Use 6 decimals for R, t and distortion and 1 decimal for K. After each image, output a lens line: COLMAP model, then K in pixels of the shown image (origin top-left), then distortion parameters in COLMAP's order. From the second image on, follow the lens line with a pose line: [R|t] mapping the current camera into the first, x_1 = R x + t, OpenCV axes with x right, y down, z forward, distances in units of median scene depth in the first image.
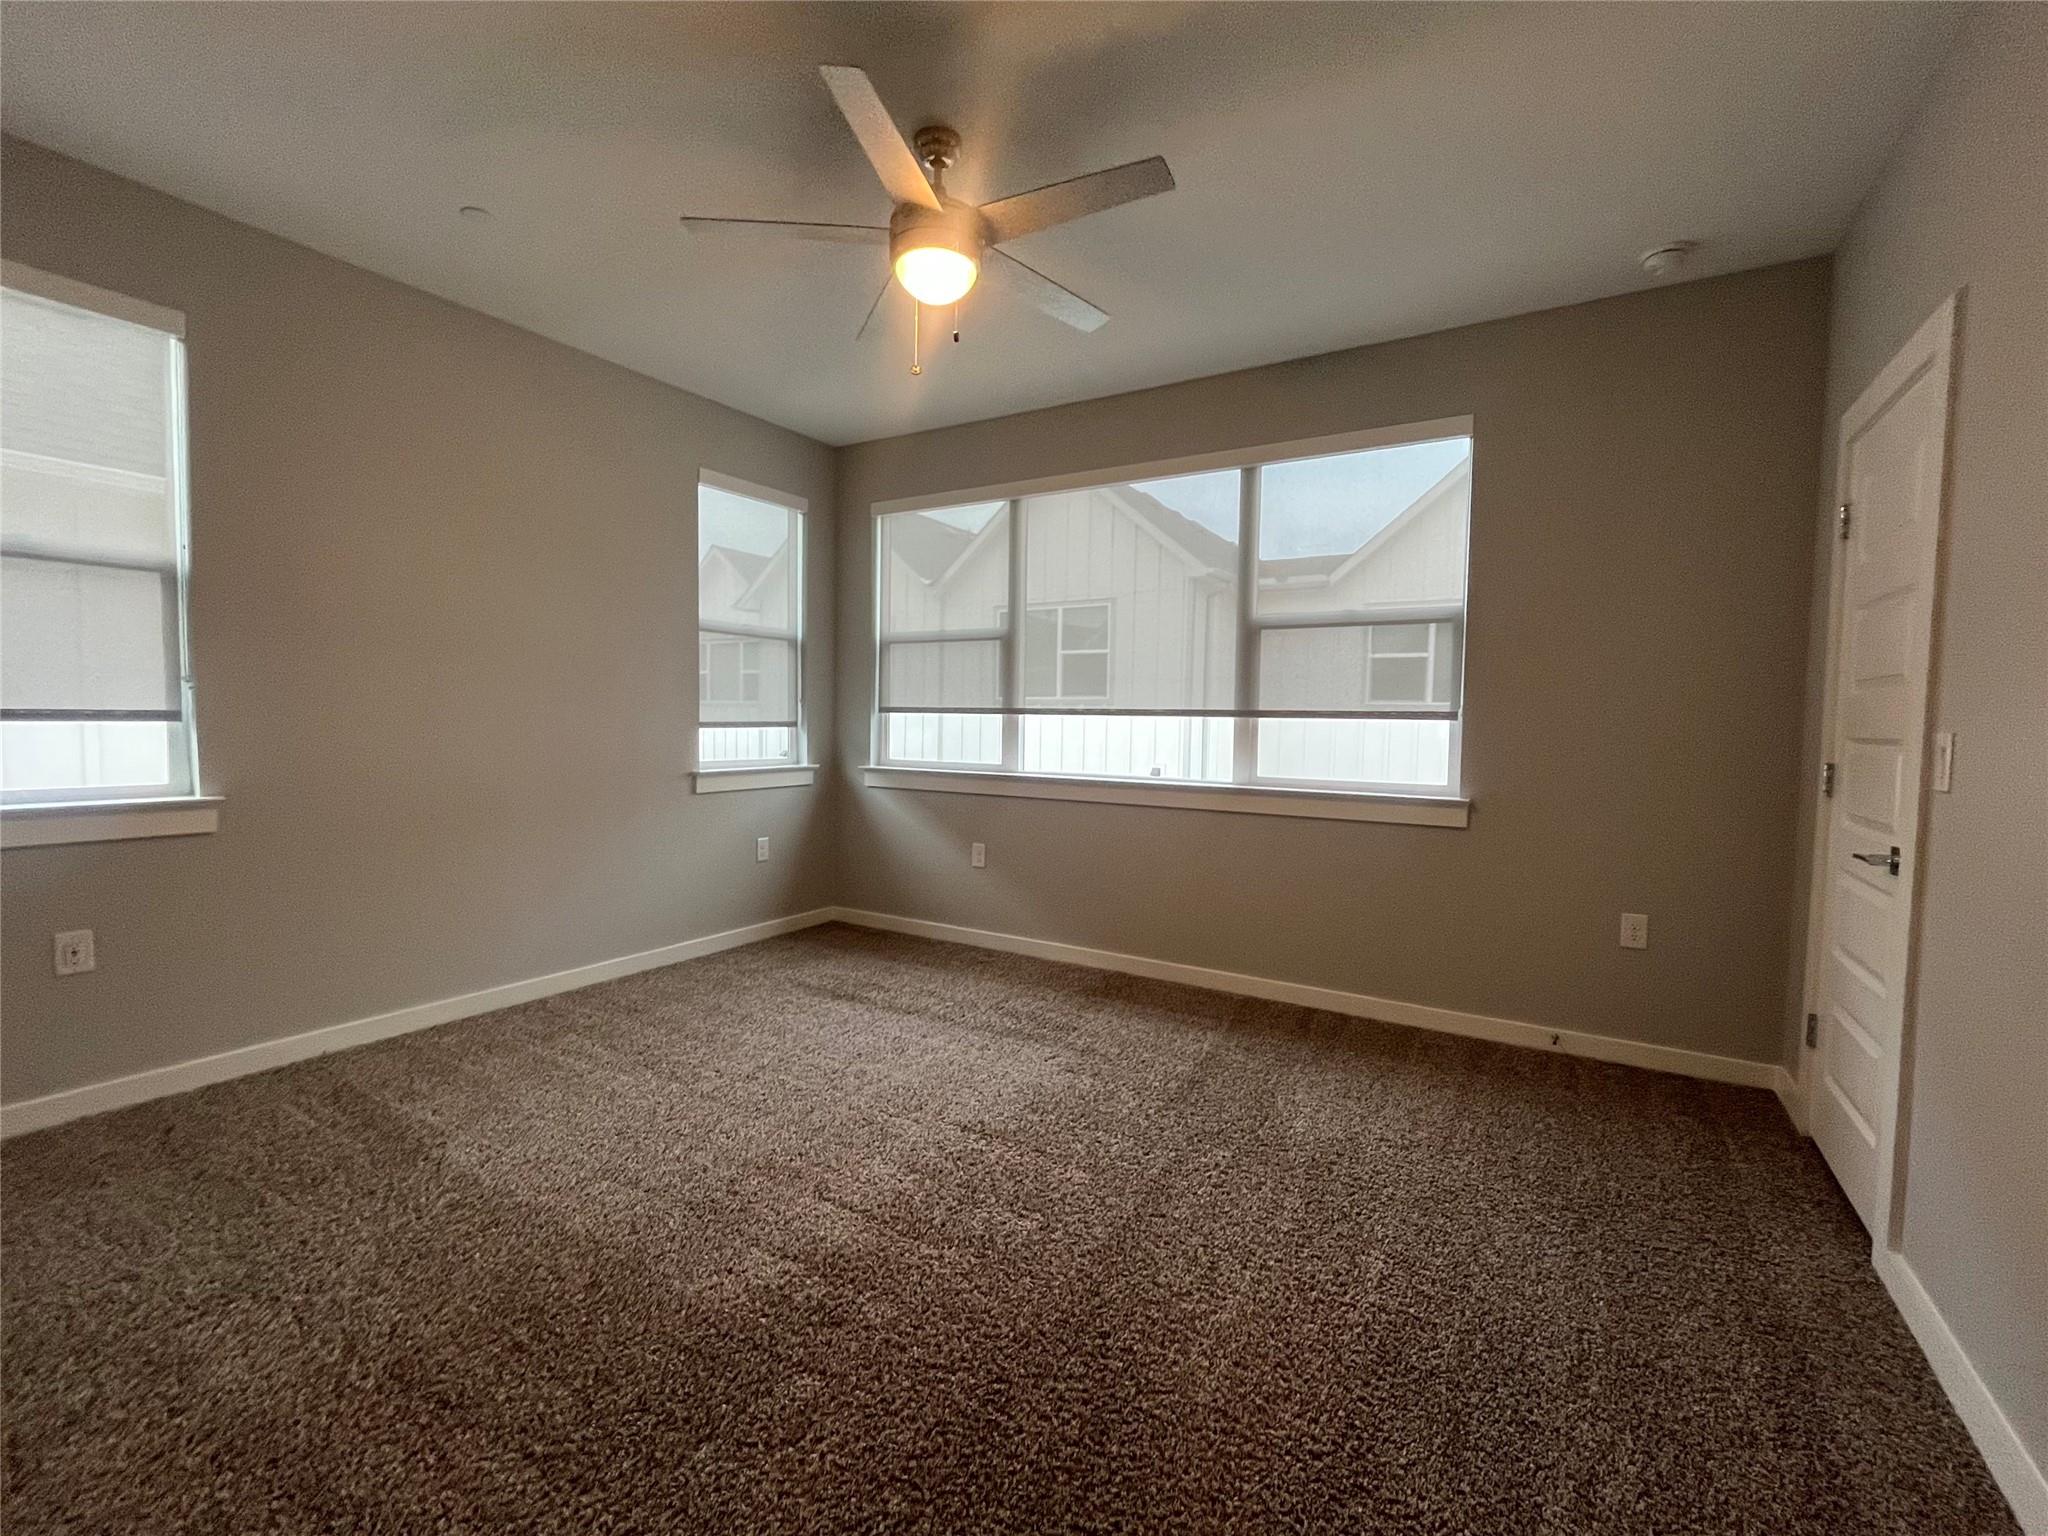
lens RADIAL K [[871.8, 0, 1007.6], [0, 871.8, 766.1], [0, 0, 1]] dist [-0.002130, 0.001183]
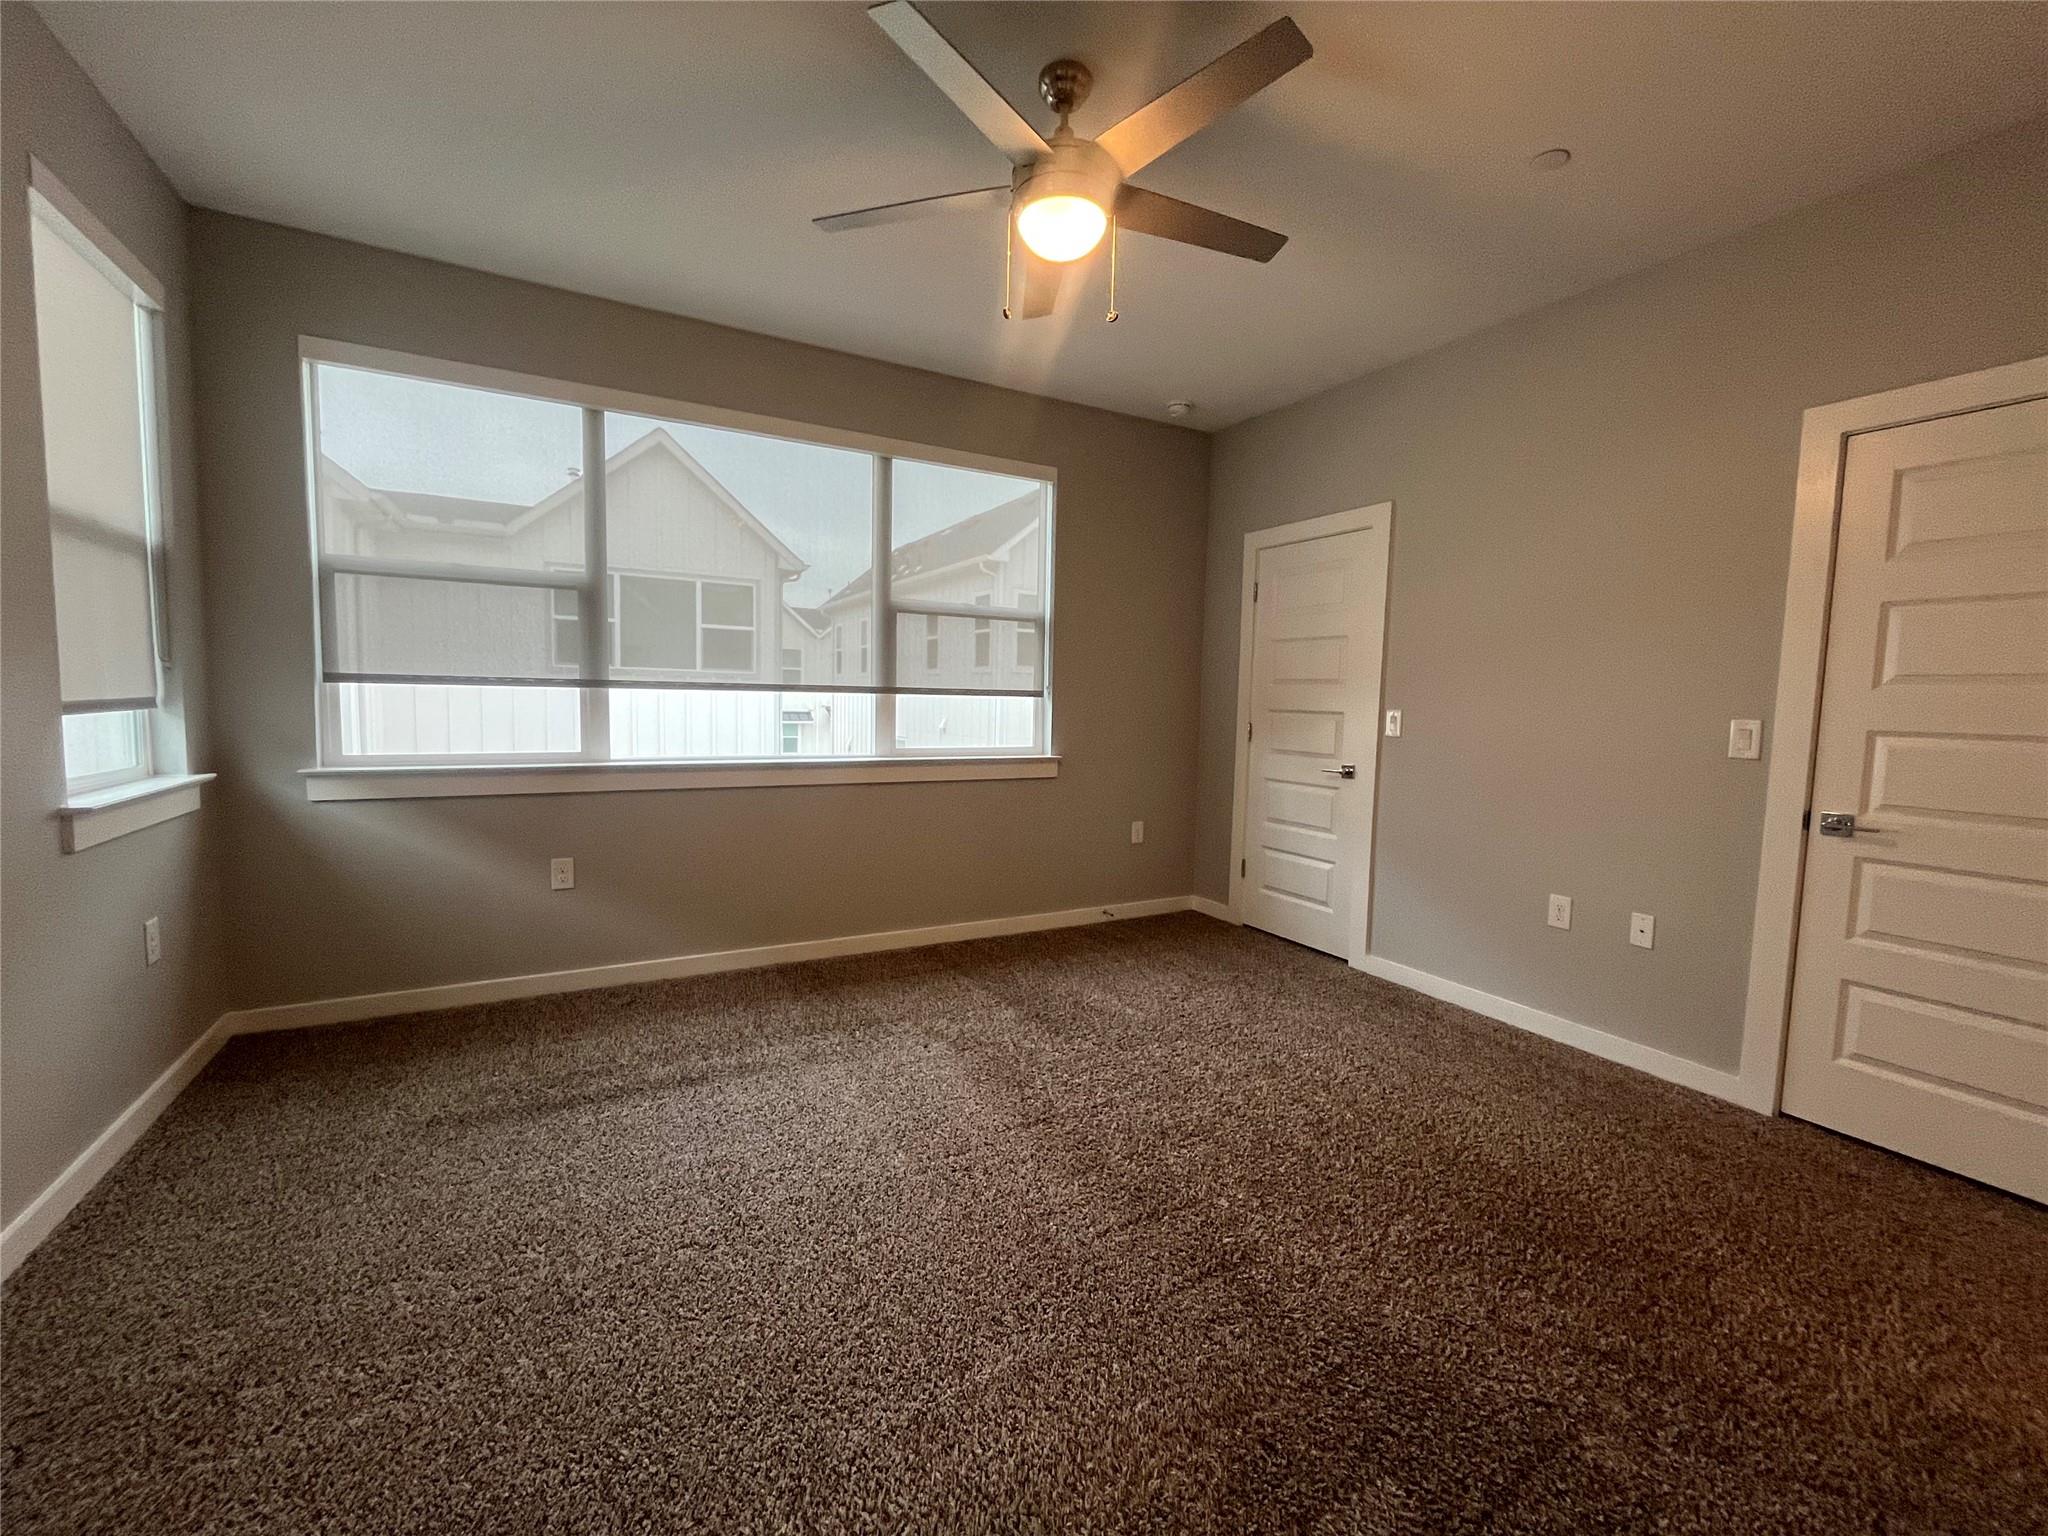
lens RADIAL K [[833.7, 0, 1023.9], [0, 833.7, 759.9], [0, 0, 1]] dist [0.008394, -0.000875]
pose [[0.500420, -0.070629, 0.862897, -0.489146], [0.035754, 0.997503, 0.060912, -0.028572], [-0.865044, 0.000370, 0.501696, 0.312871]]
